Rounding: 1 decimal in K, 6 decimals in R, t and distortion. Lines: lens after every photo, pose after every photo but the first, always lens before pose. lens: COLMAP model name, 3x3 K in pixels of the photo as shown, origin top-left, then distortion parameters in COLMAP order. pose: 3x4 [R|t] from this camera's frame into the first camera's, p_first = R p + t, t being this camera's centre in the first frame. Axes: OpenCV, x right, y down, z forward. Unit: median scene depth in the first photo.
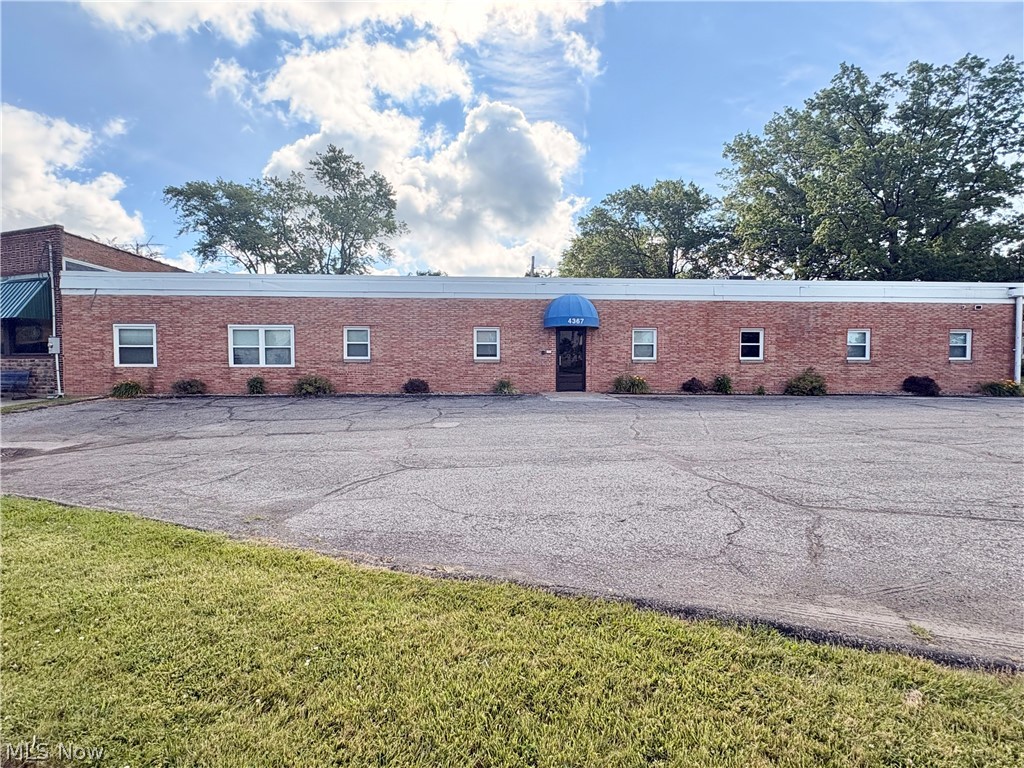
lens RADIAL K [[499.4, 0, 512.0], [0, 499.4, 384.0], [0, 0, 1]] dist [-0.003869, -0.000602]
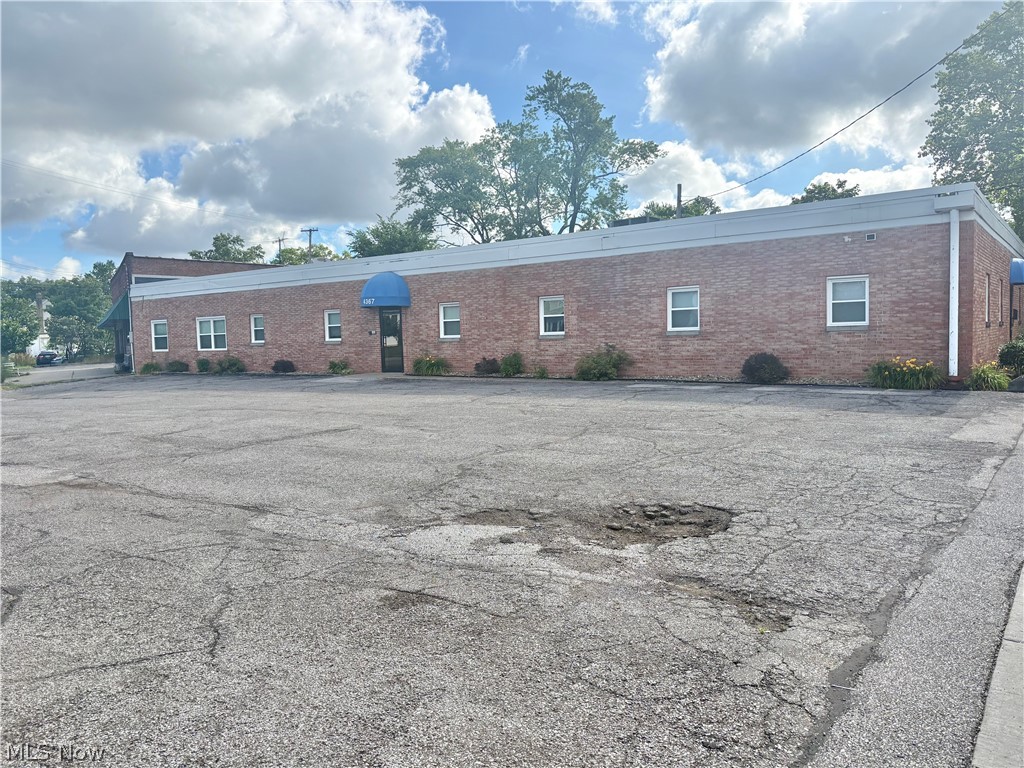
lens RADIAL K [[770.1, 0, 512.0], [0, 770.1, 384.0], [0, 0, 1]] dist [0.005038, -0.014779]
pose [[0.757240, 0.017854, -0.652892, 1.285471], [-0.003297, 0.999718, 0.023515, 0.001807], [0.653128, -0.015653, 0.757086, 0.019844]]
